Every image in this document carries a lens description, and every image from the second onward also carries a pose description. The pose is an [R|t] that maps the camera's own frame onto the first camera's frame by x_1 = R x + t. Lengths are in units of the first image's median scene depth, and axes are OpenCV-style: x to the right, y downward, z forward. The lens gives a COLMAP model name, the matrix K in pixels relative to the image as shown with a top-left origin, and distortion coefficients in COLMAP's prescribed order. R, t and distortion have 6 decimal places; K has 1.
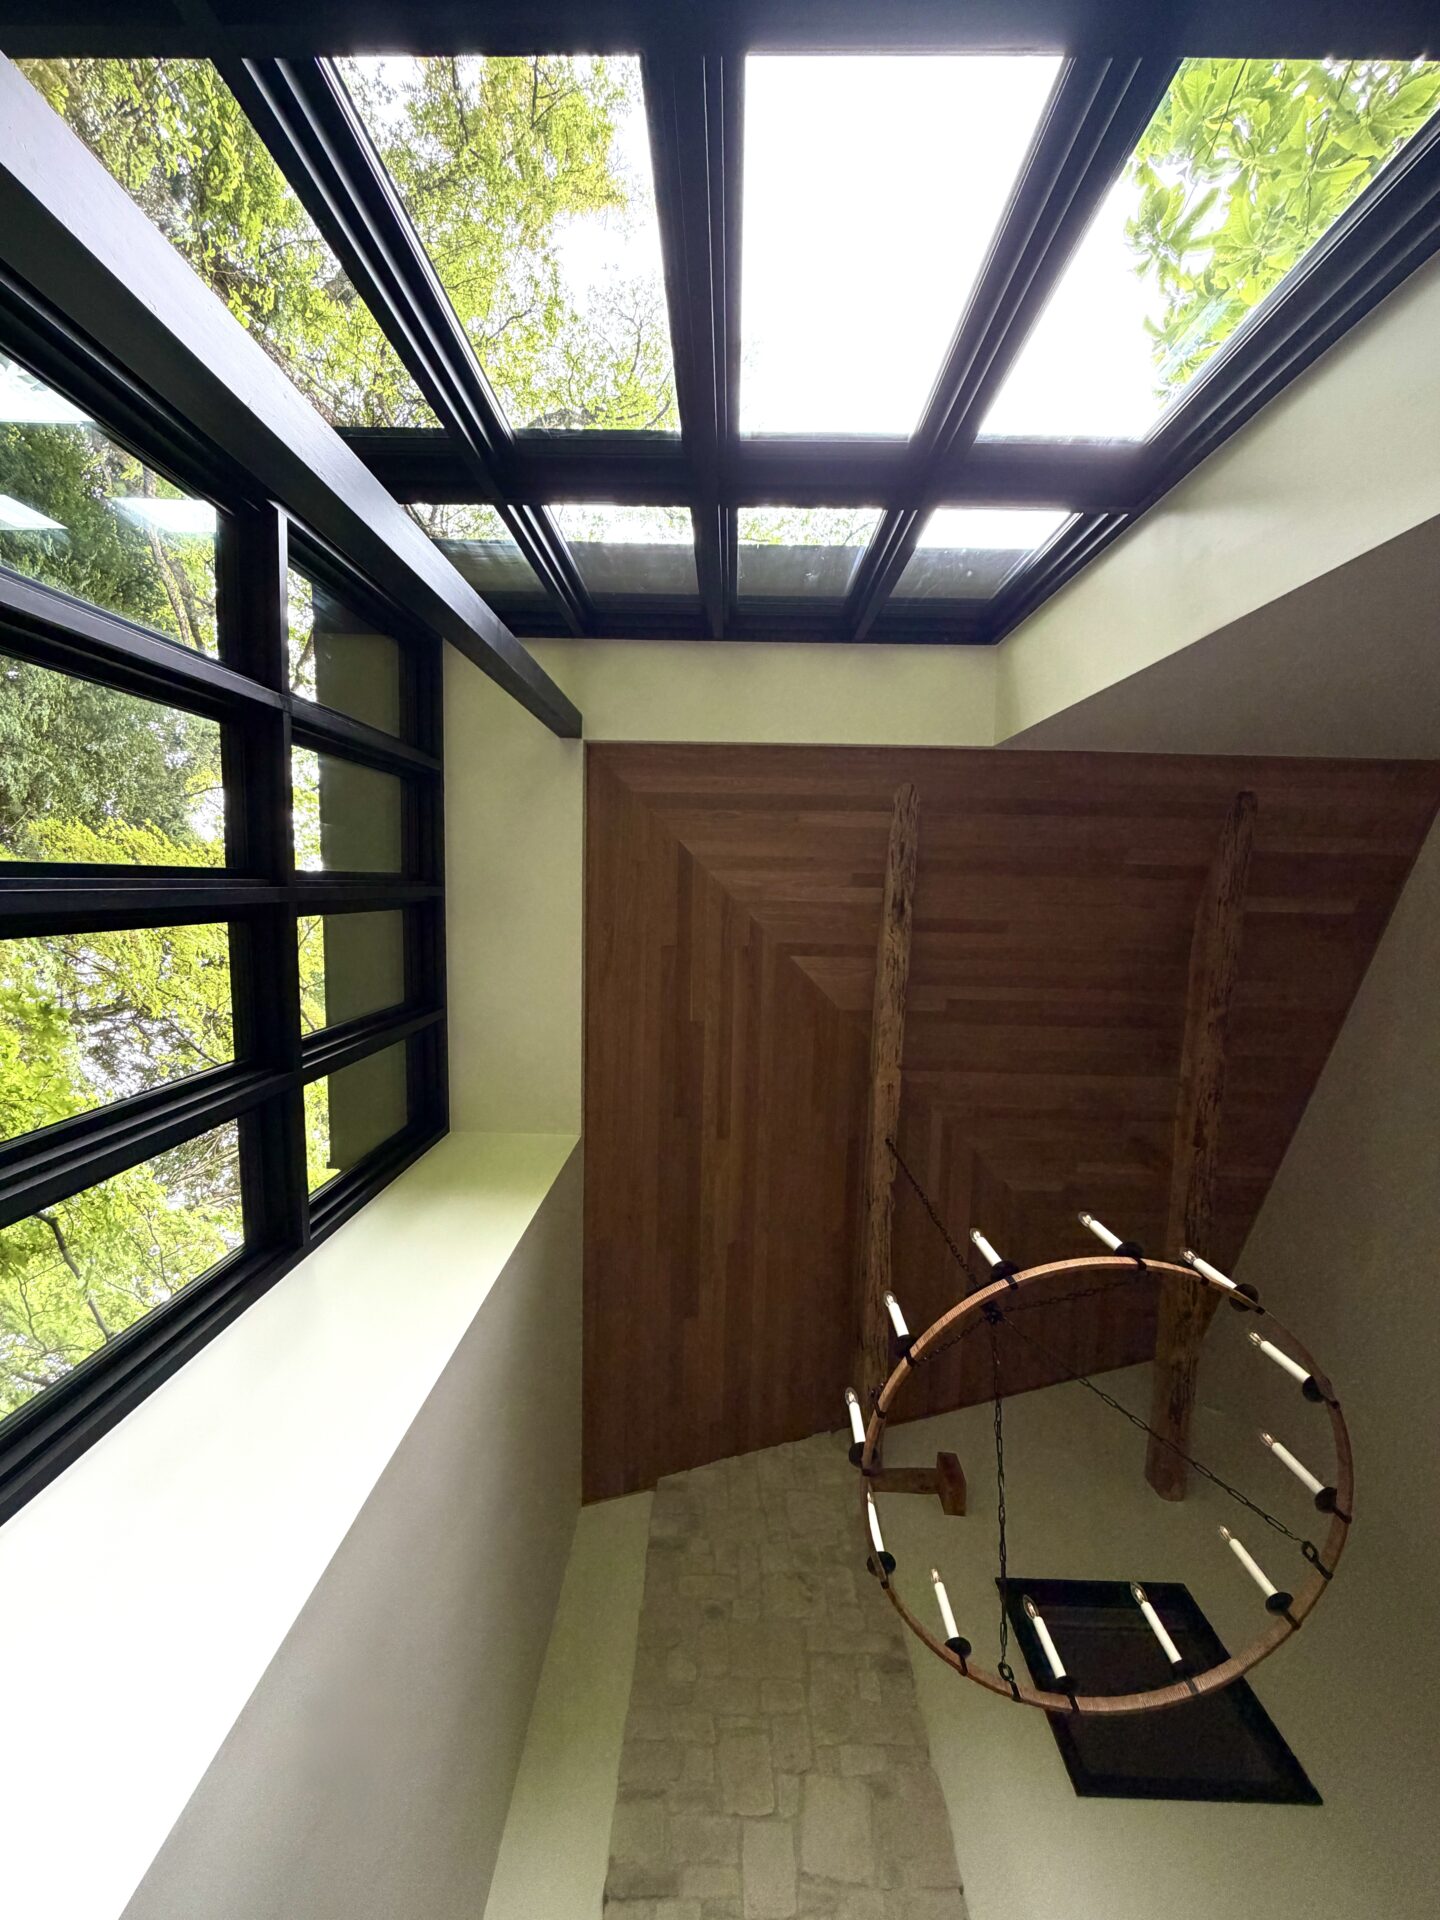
lens RADIAL K [[763.2, 0, 720.0], [0, 763.2, 960.0], [0, 0, 1]] dist [0.001375, 0.000102]
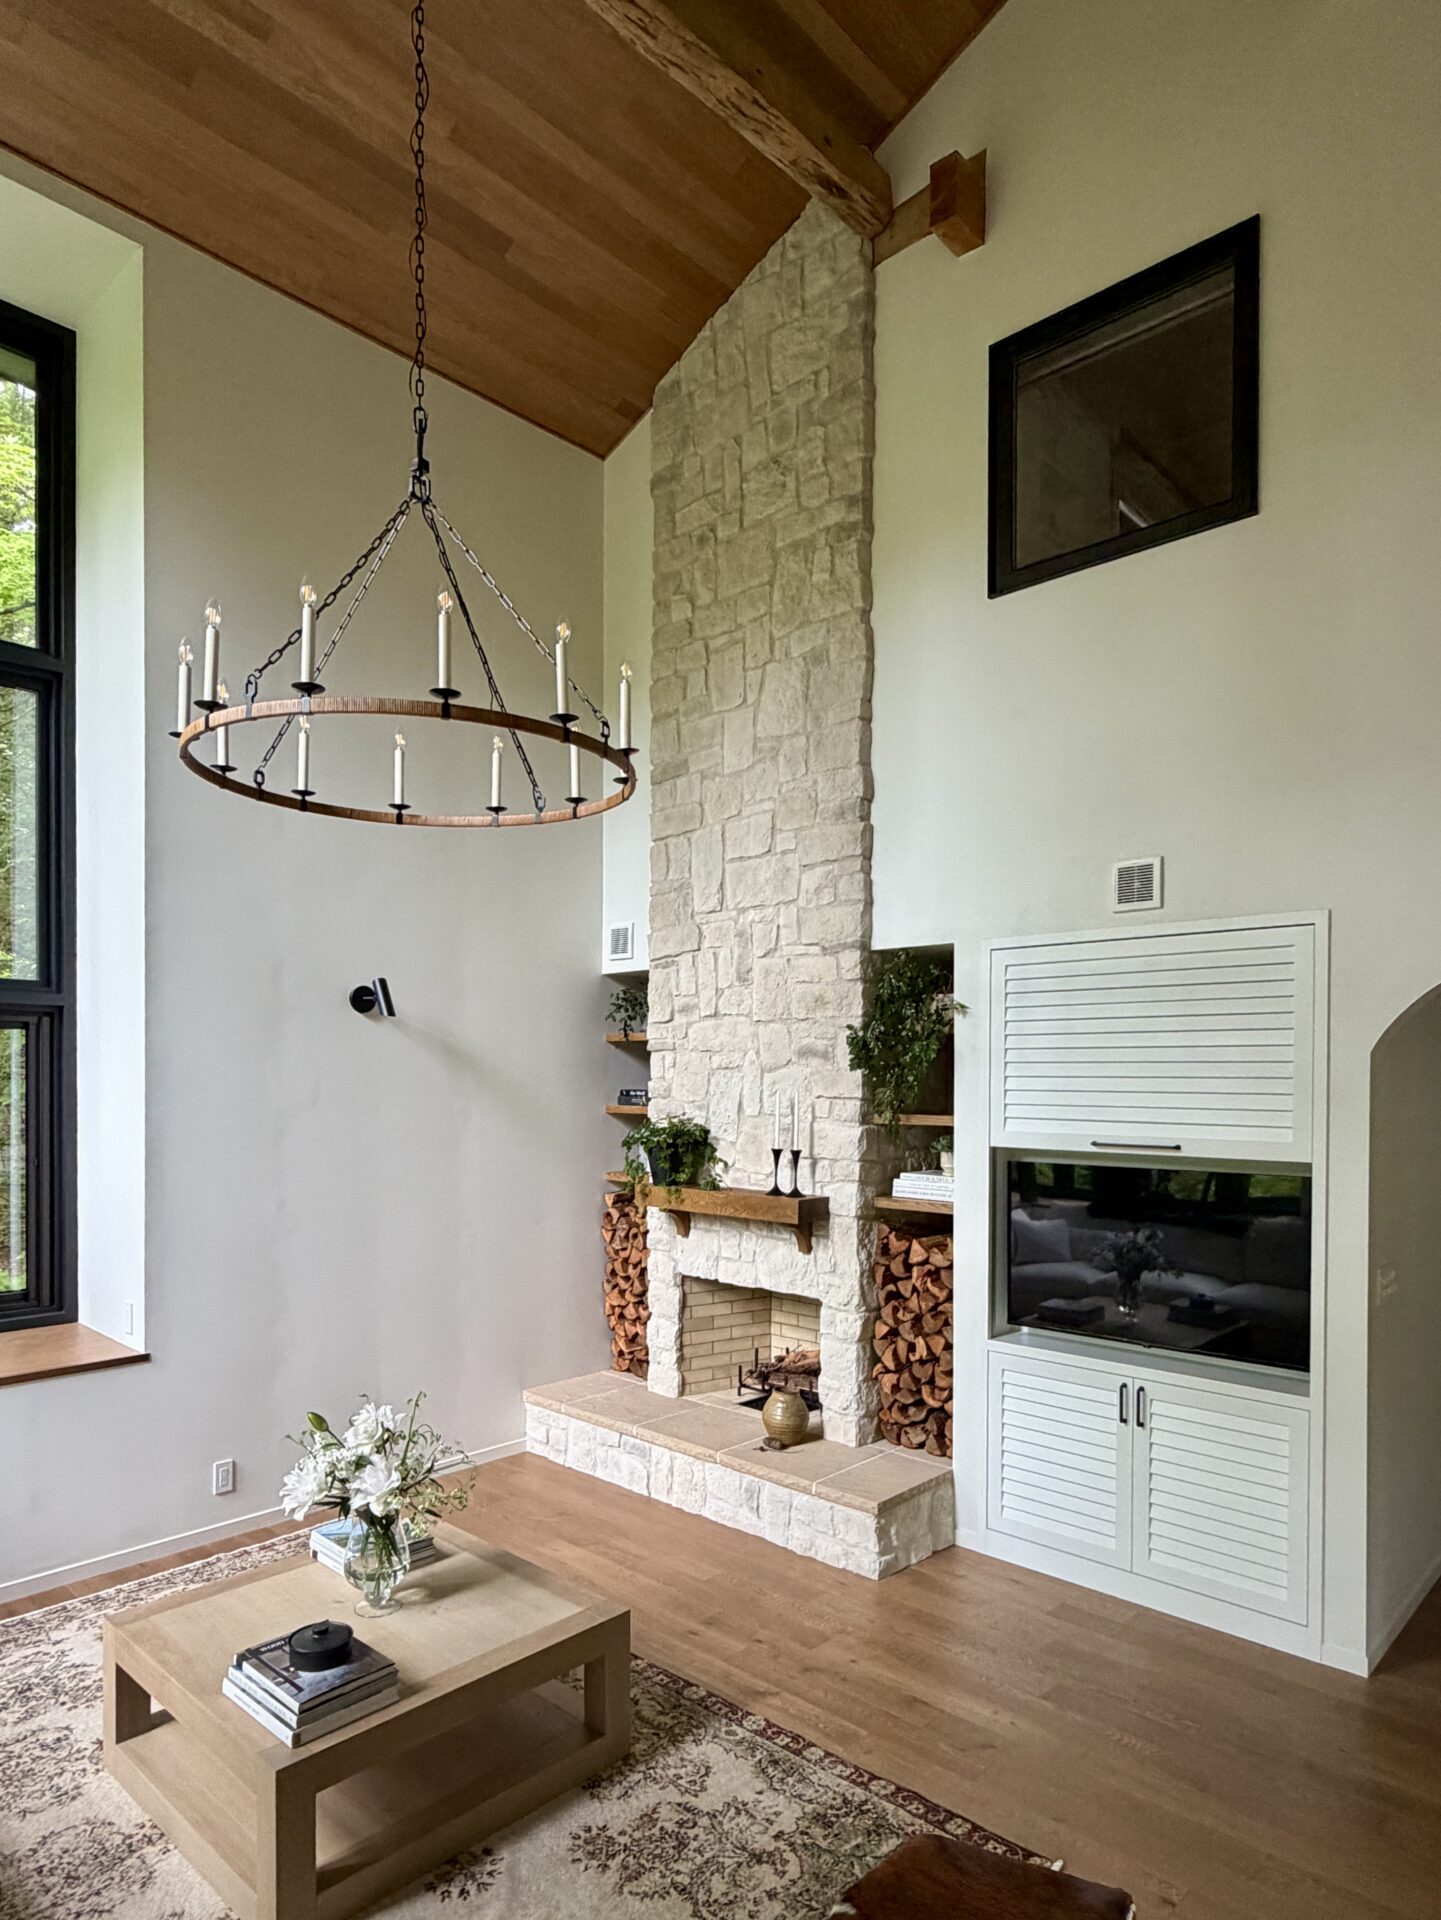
lens RADIAL K [[1146.4, 0, 724.1], [0, 1146.4, 1087.3], [0, 0, 1]] dist [-0.003544, 0.000277]
pose [[0.710270, -0.004002, -0.703918, 1.277492], [0.700807, 0.098099, 0.706573, -0.076916], [0.066225, -0.995169, 0.072481, 0.291188]]
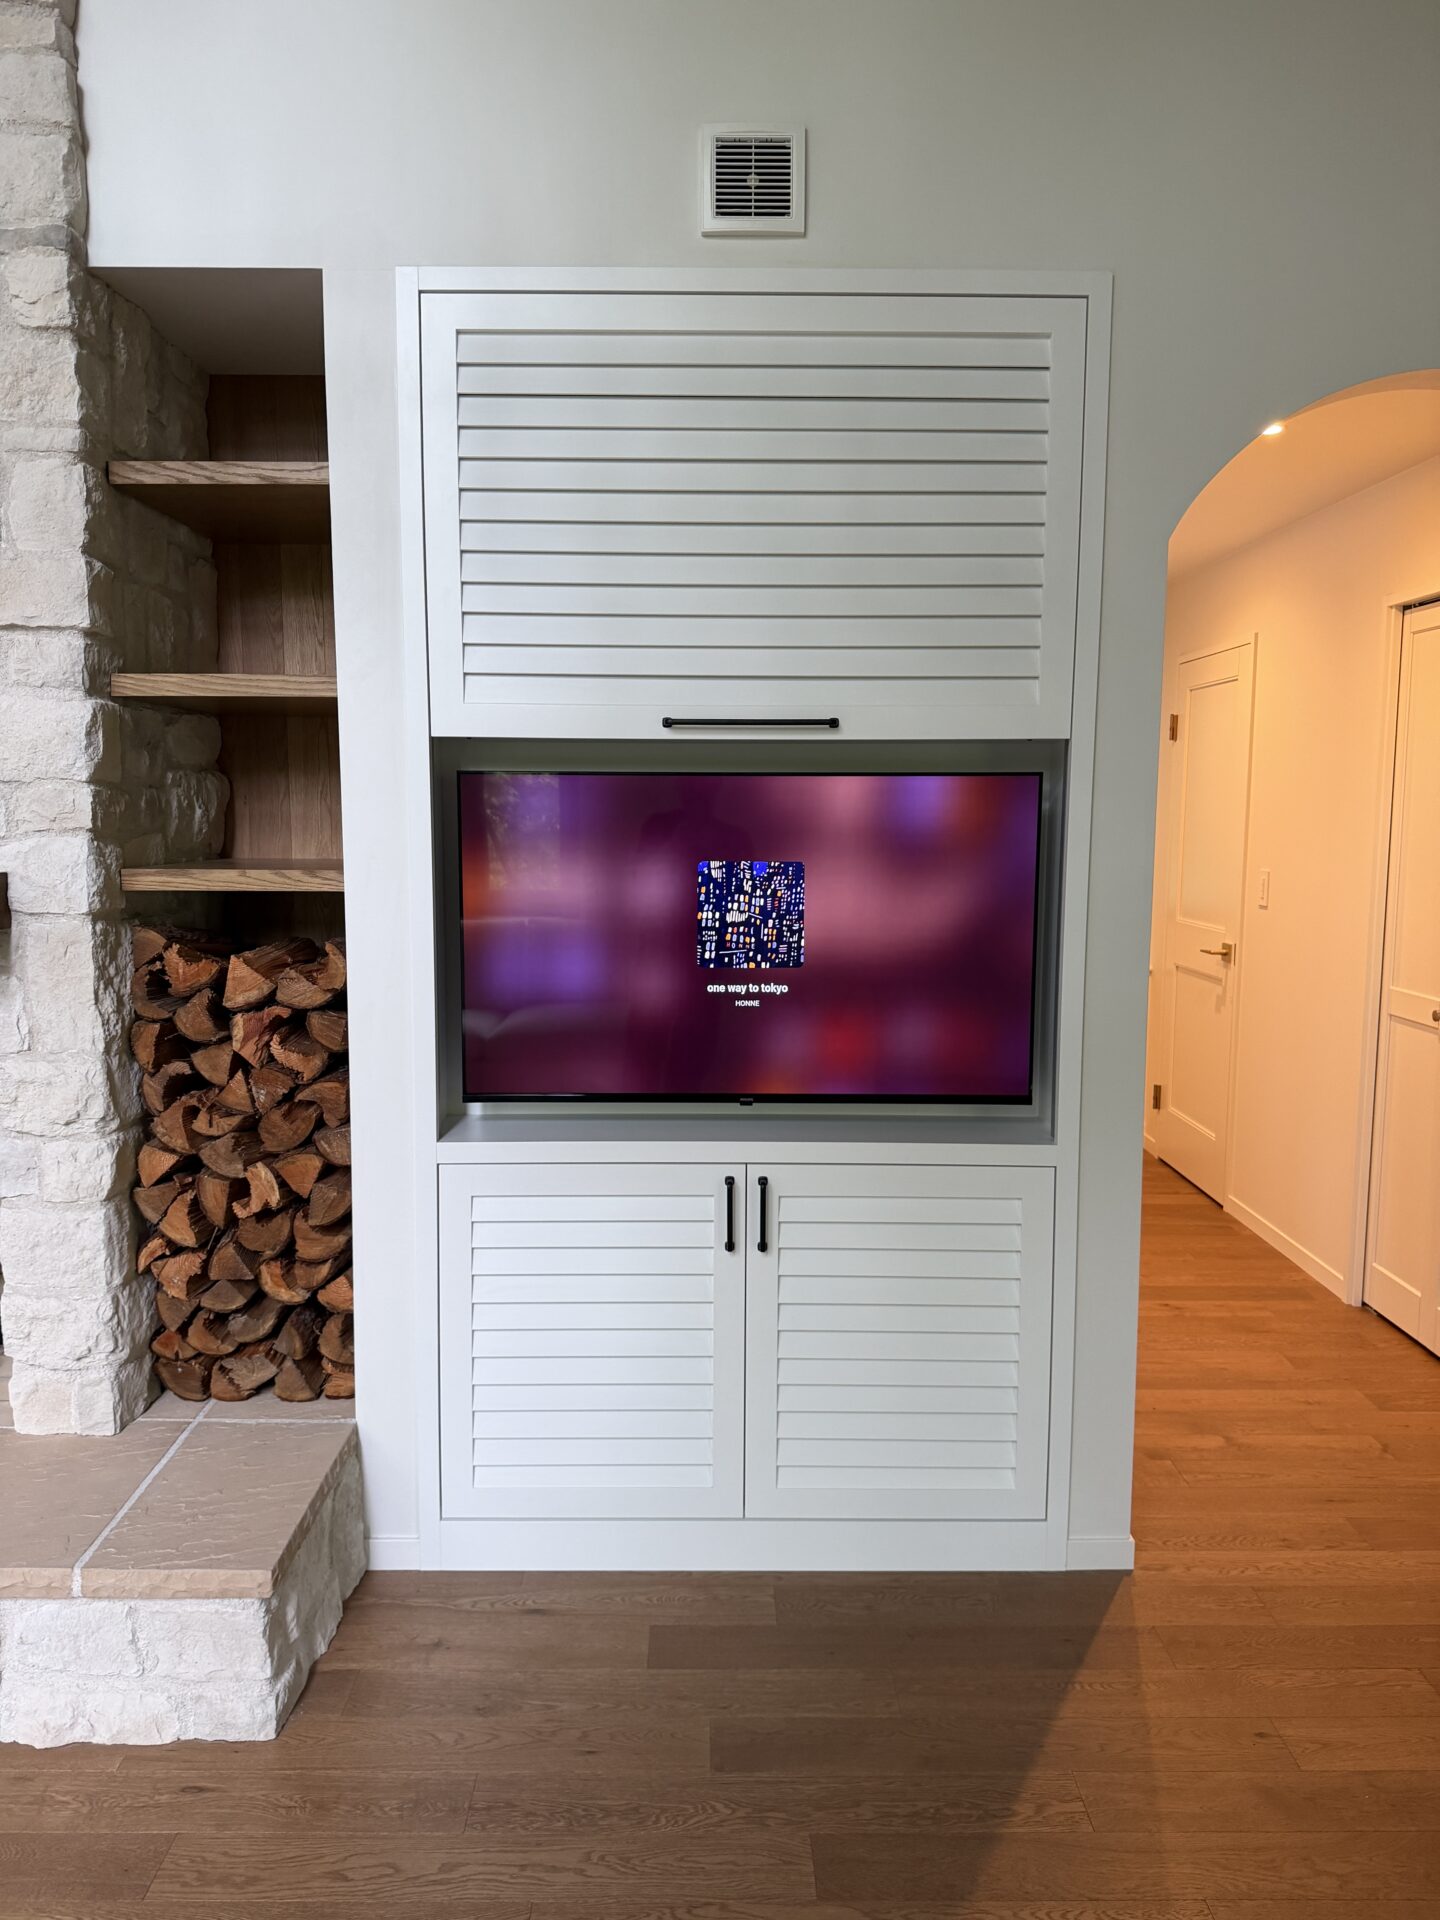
lens RADIAL K [[1369.8, 0, 720.0], [0, 1369.8, 960.0], [0, 0, 1]] dist [0.019857, -0.025294]
pose [[0.999801, -0.006283, -0.018953, 0.669735], [0.018889, -0.009998, 0.999772, 0.393962], [-0.006471, -0.999930, -0.009877, 0.217818]]
